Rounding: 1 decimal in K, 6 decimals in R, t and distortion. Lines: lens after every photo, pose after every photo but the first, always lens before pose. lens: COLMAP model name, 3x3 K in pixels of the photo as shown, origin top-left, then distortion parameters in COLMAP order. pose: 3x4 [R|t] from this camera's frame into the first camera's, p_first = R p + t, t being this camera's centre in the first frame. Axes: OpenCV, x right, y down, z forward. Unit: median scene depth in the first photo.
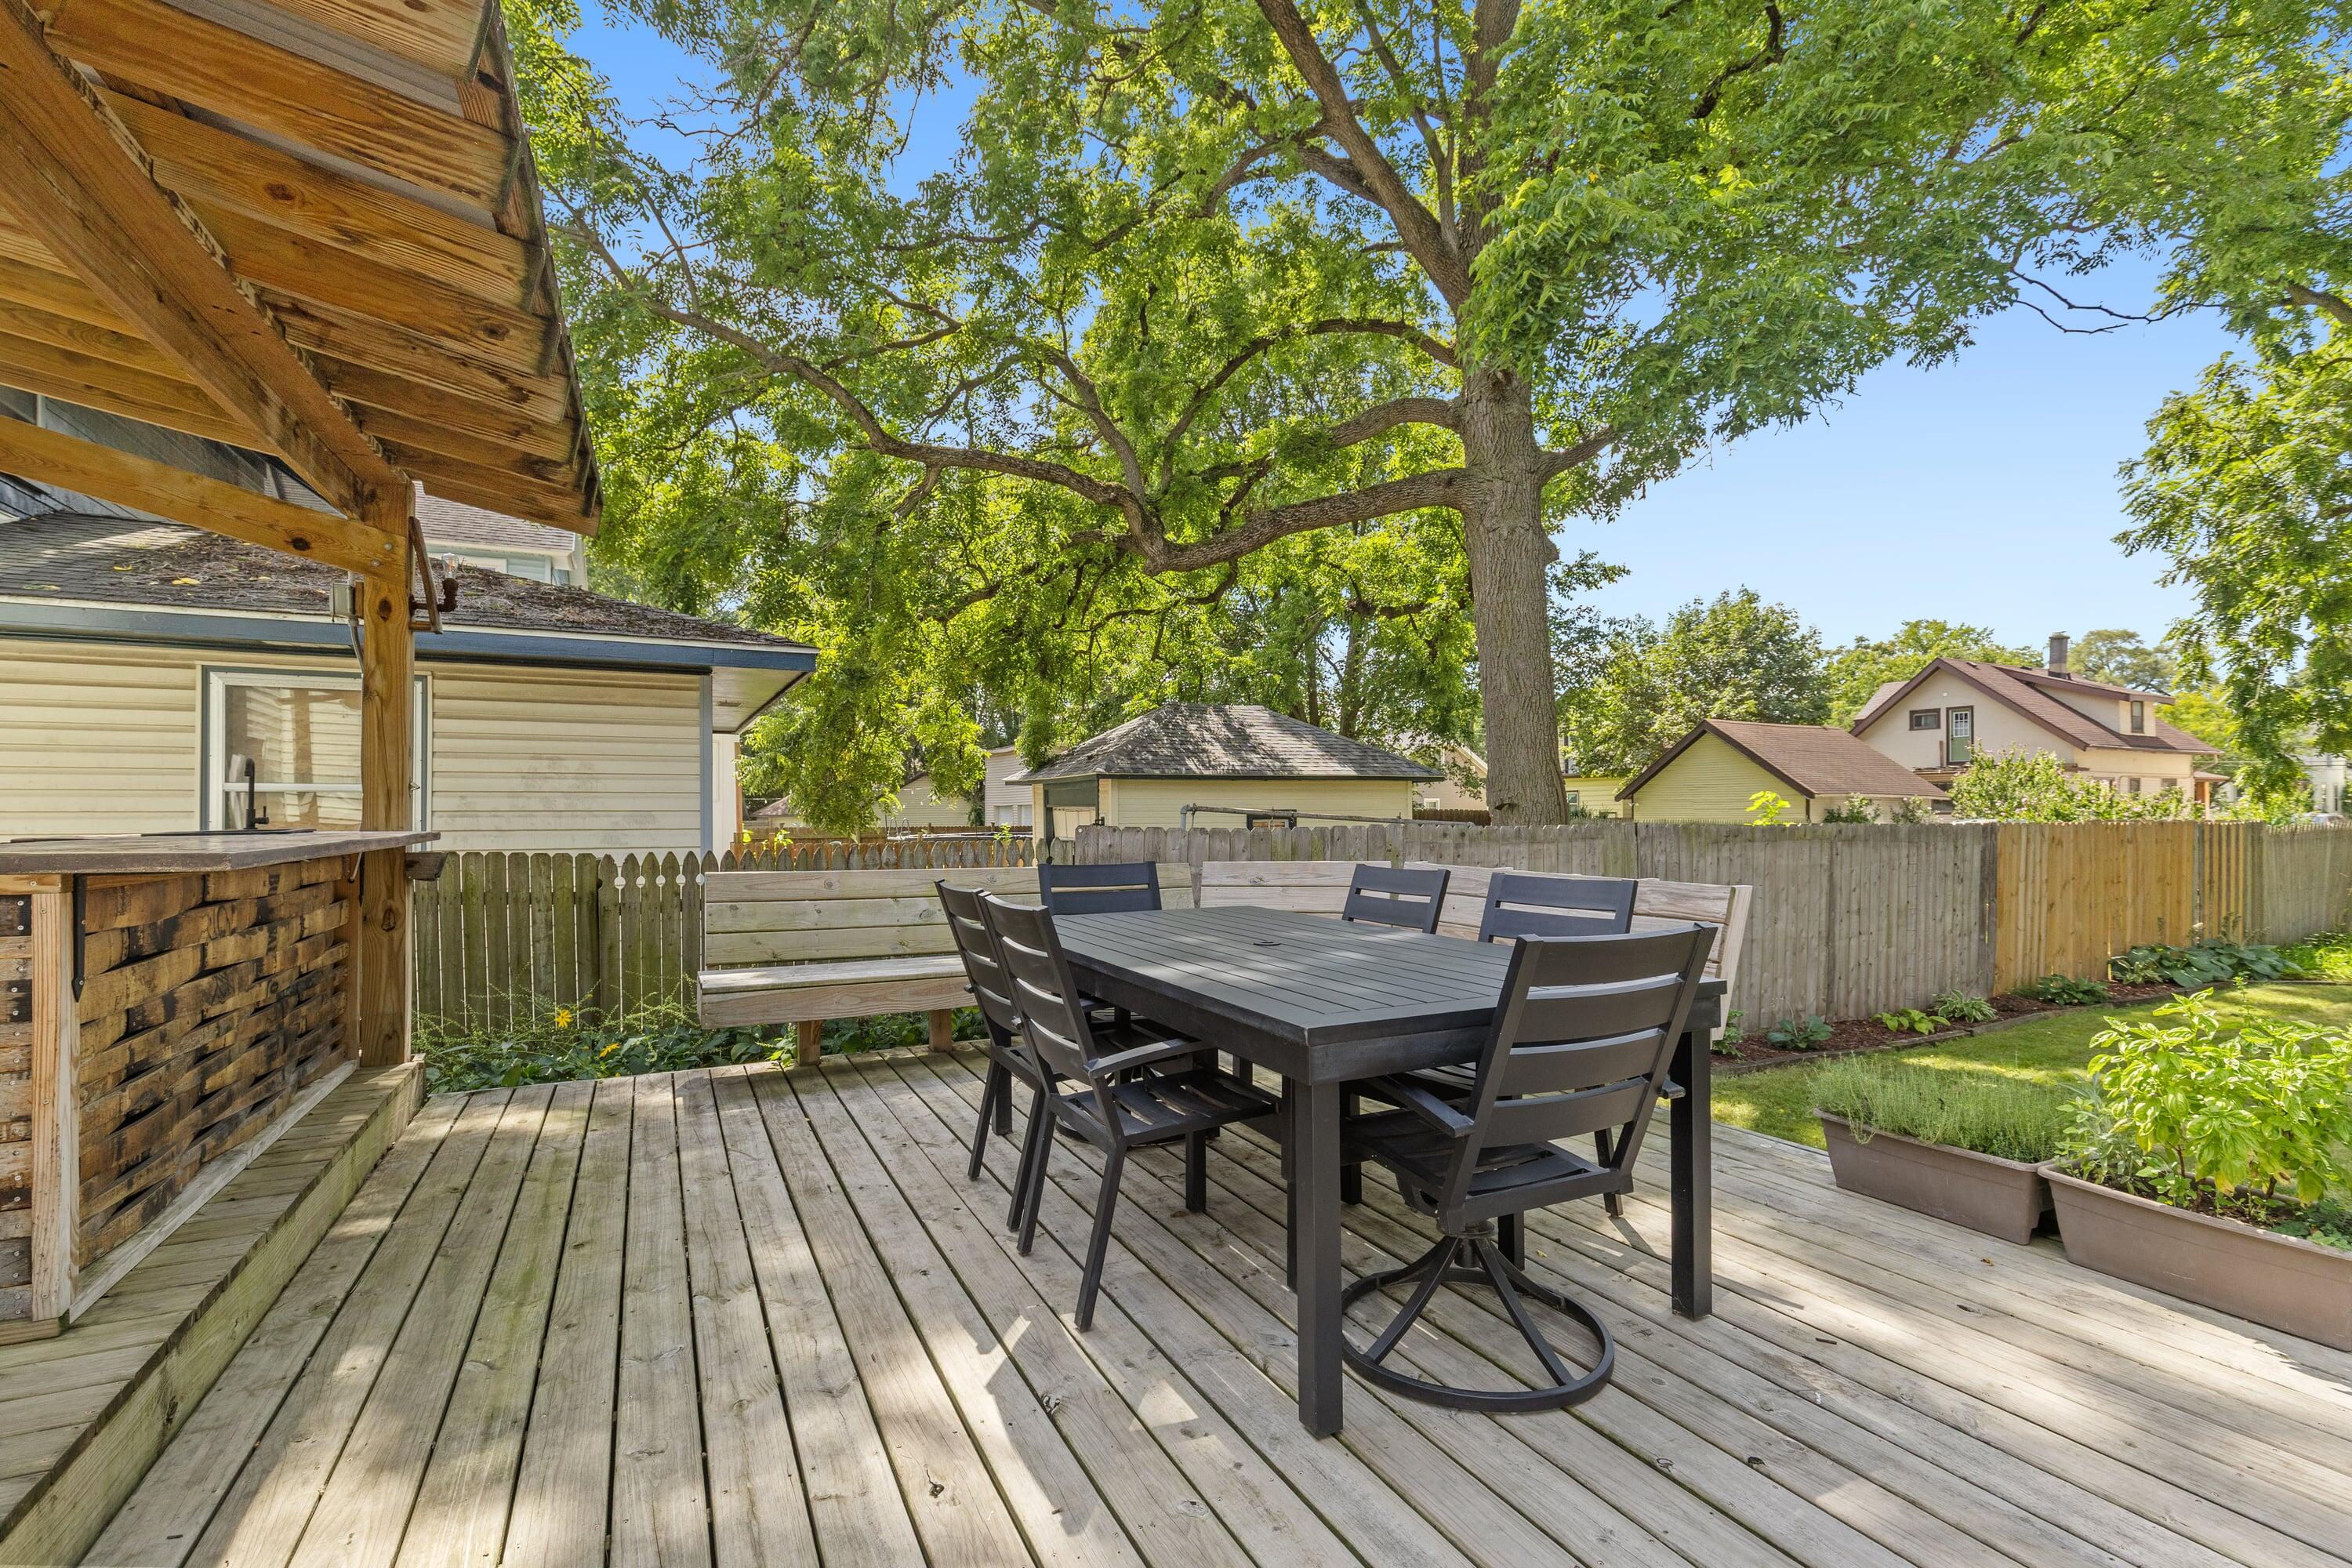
lens RADIAL K [[1060.9, 0, 1197.7], [0, 1060.9, 805.0], [0, 0, 1]] dist [-0.004862, 0.001288]
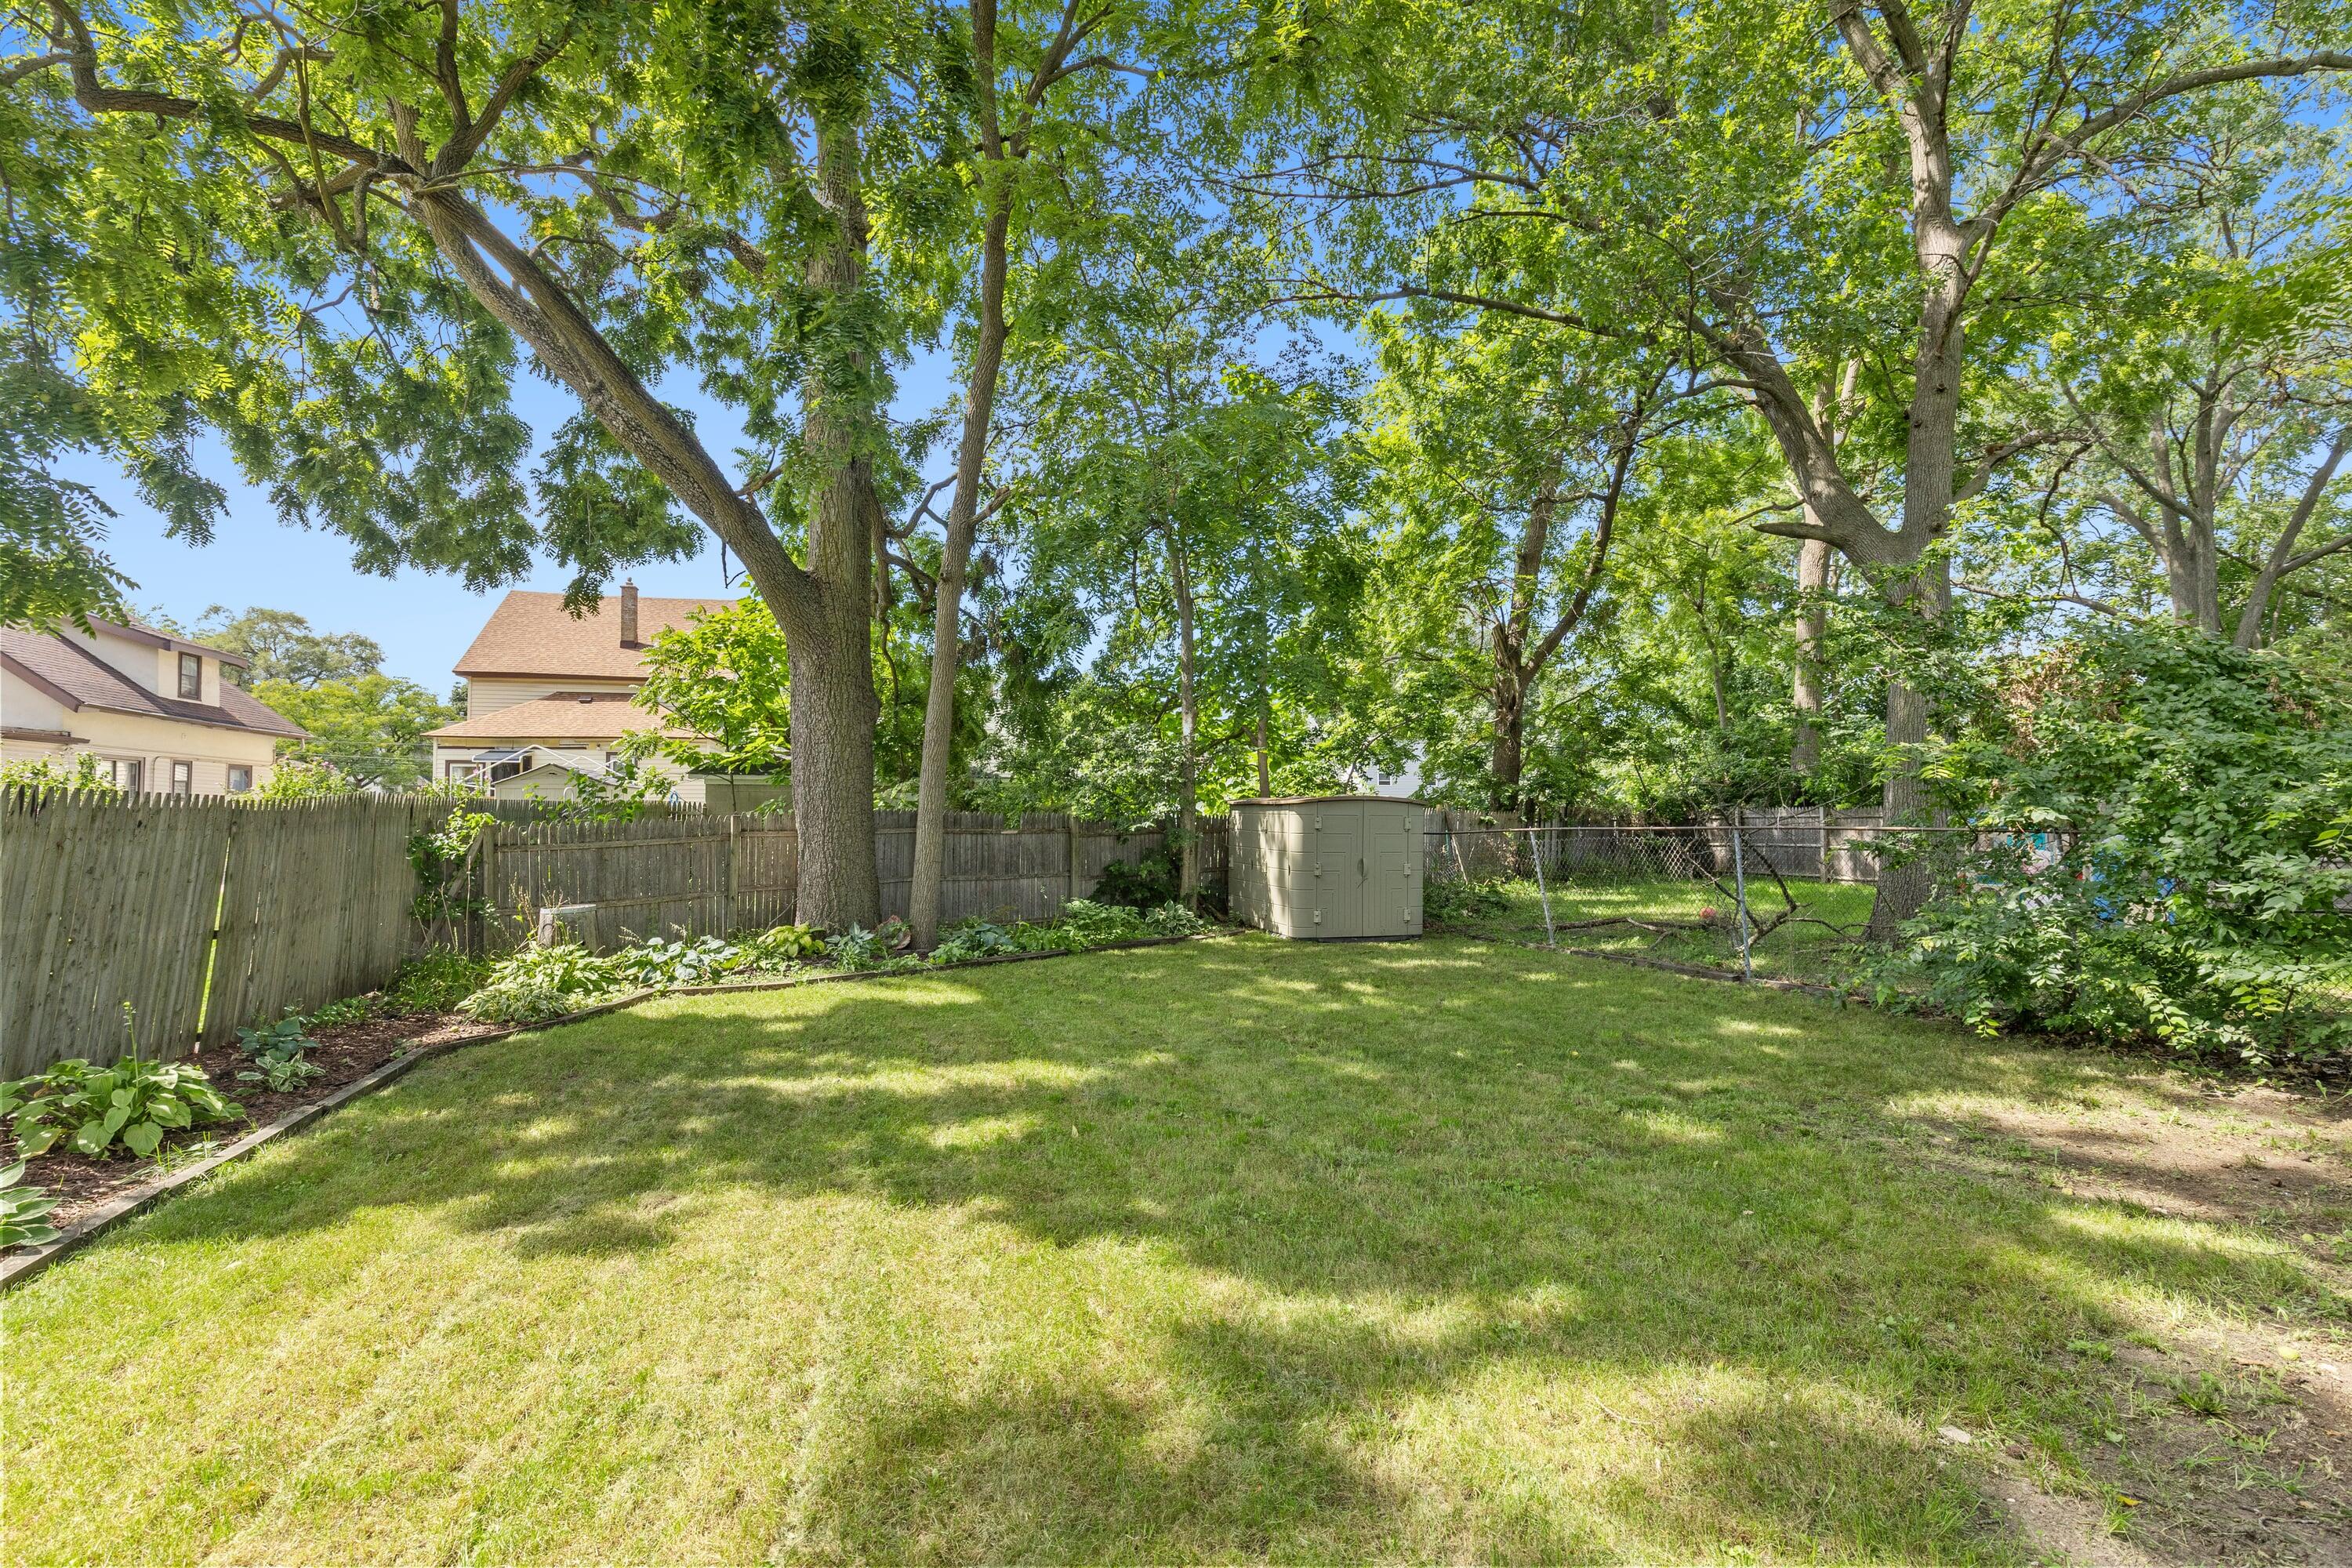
lens RADIAL K [[1060.9, 0, 1206.5], [0, 1060.9, 775.7], [0, 0, 1]] dist [-0.004862, 0.001288]
pose [[0.164322, 0.039870, 0.985601, 0.419876], [-0.007678, 0.999204, -0.039141, 0.012613], [-0.986377, -0.001135, 0.164497, 0.274202]]
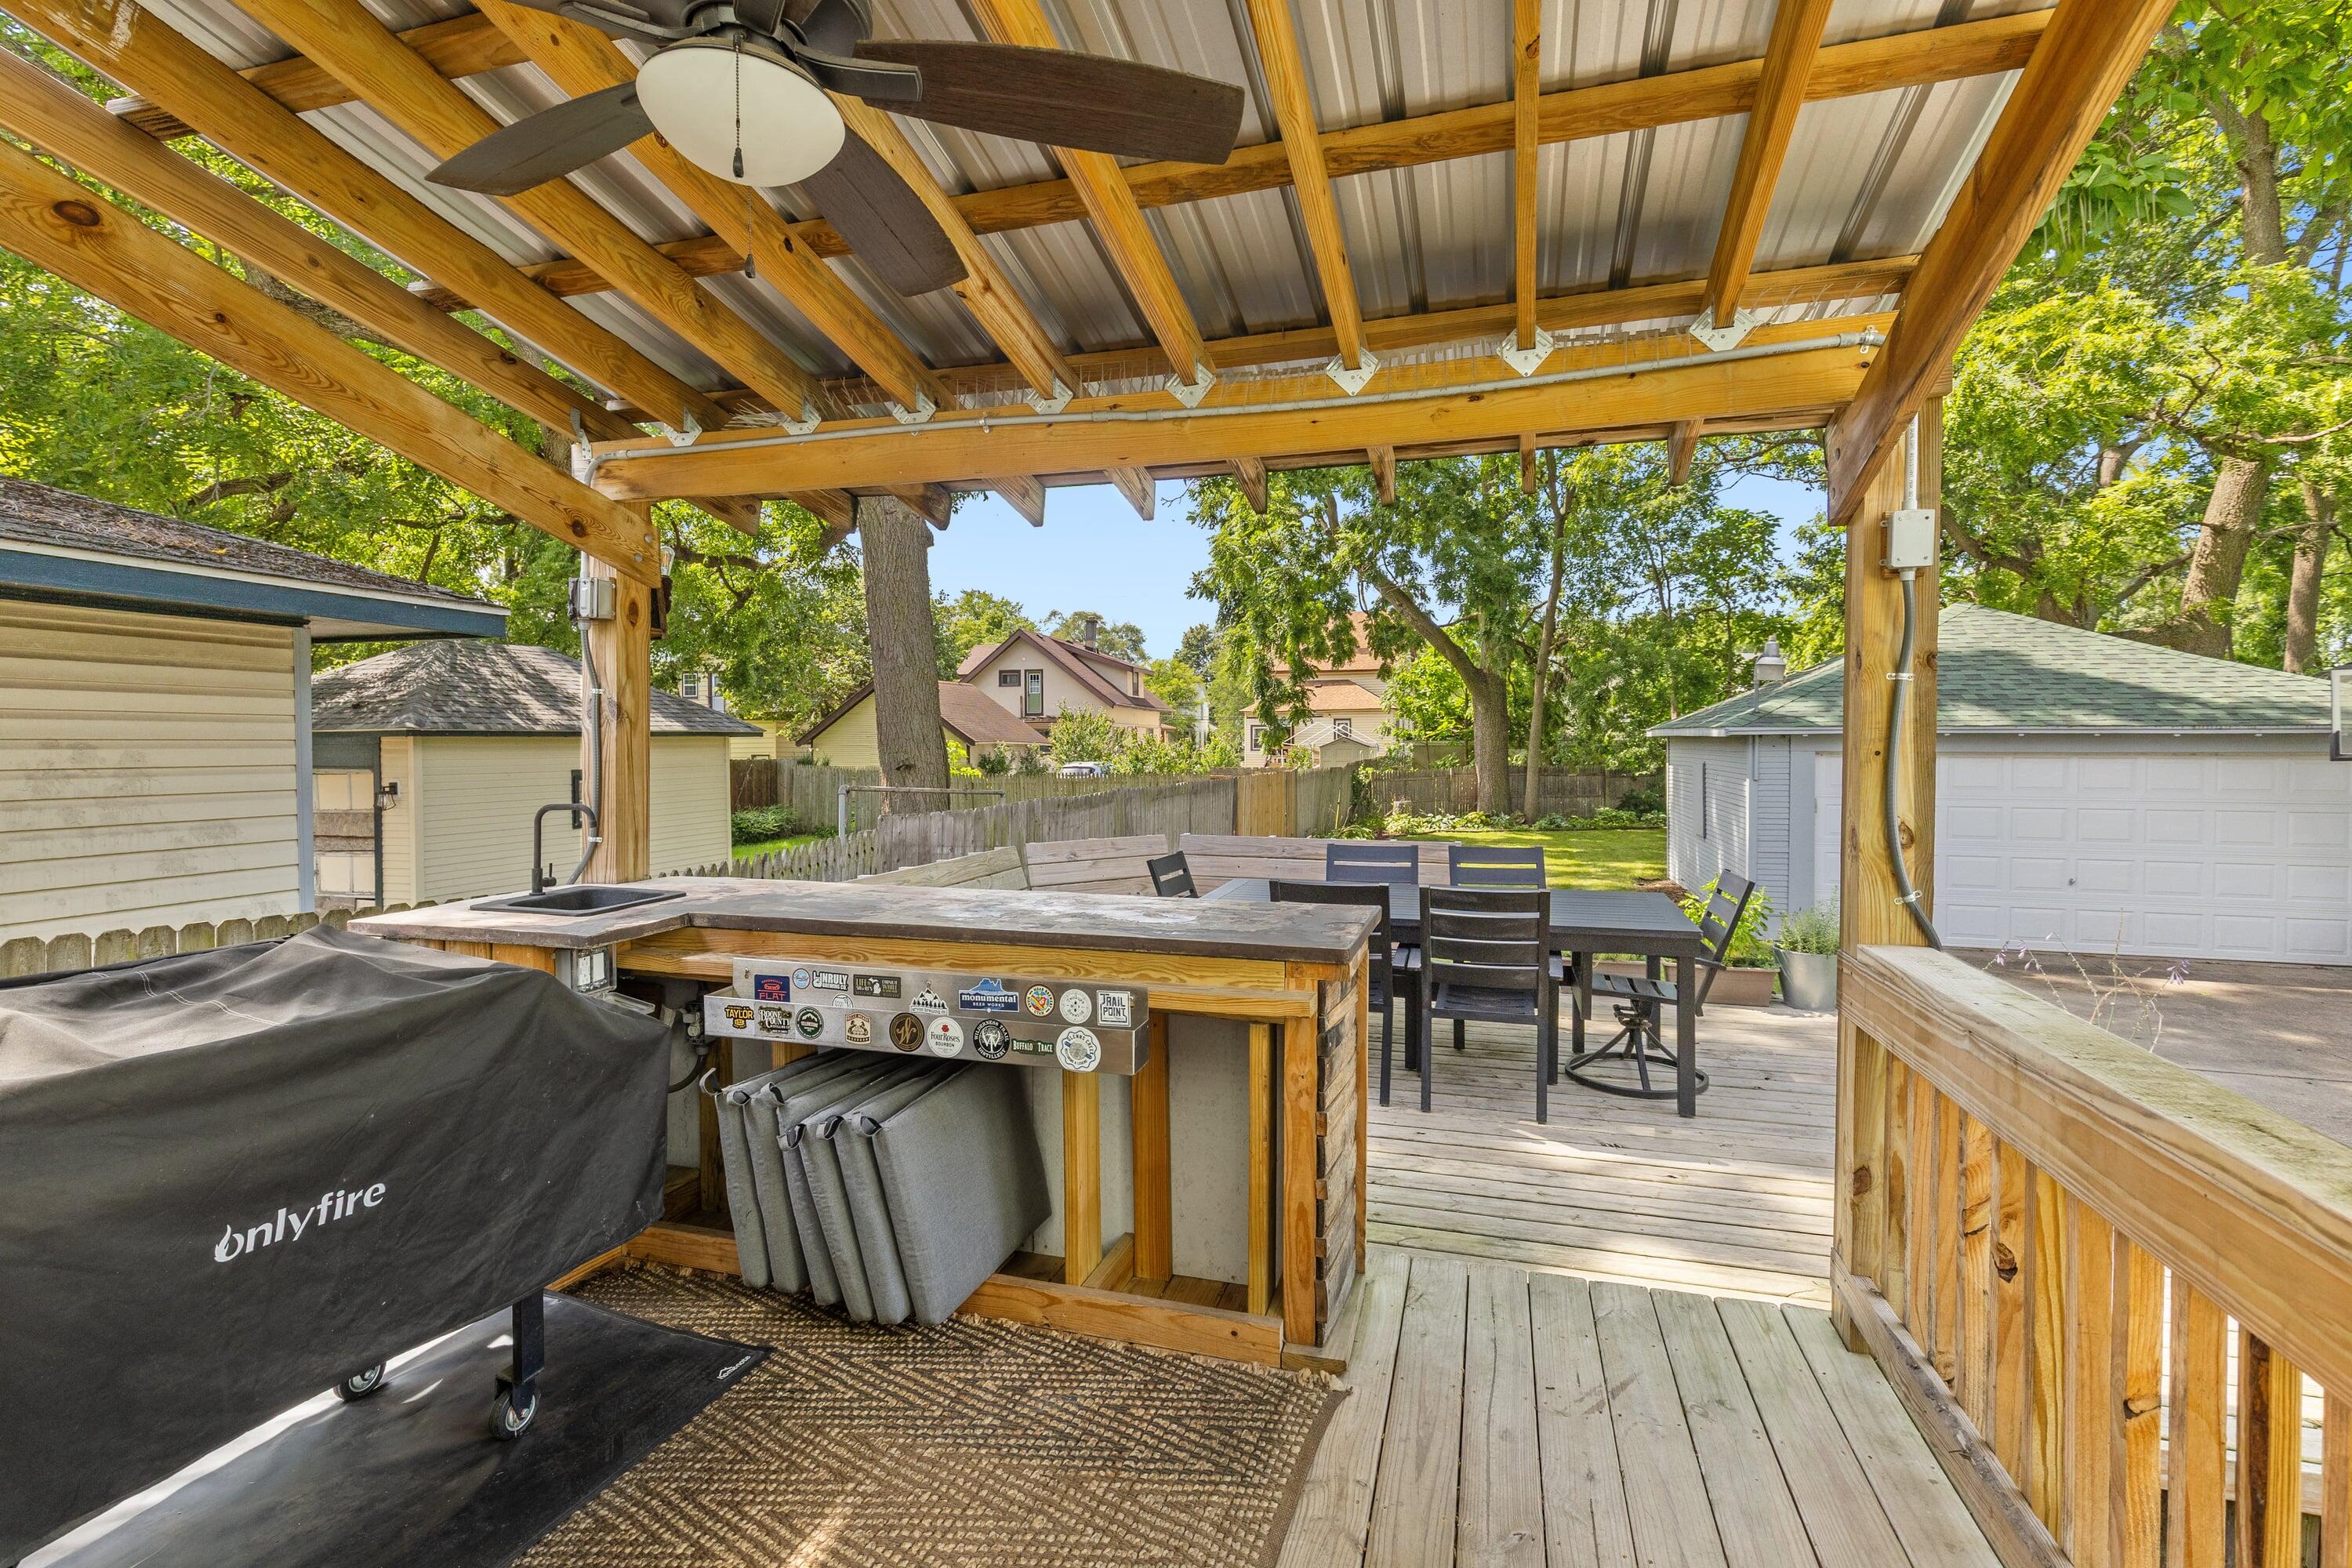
lens RADIAL K [[1060.9, 0, 1154.7], [0, 1060.9, 760.5], [0, 0, 1]] dist [-0.004862, 0.001288]
pose [[0.698029, -0.010194, 0.715997, -0.131062], [-0.002969, 0.999849, 0.017130, -0.010245], [-0.716063, -0.014083, 0.697893, 0.016596]]
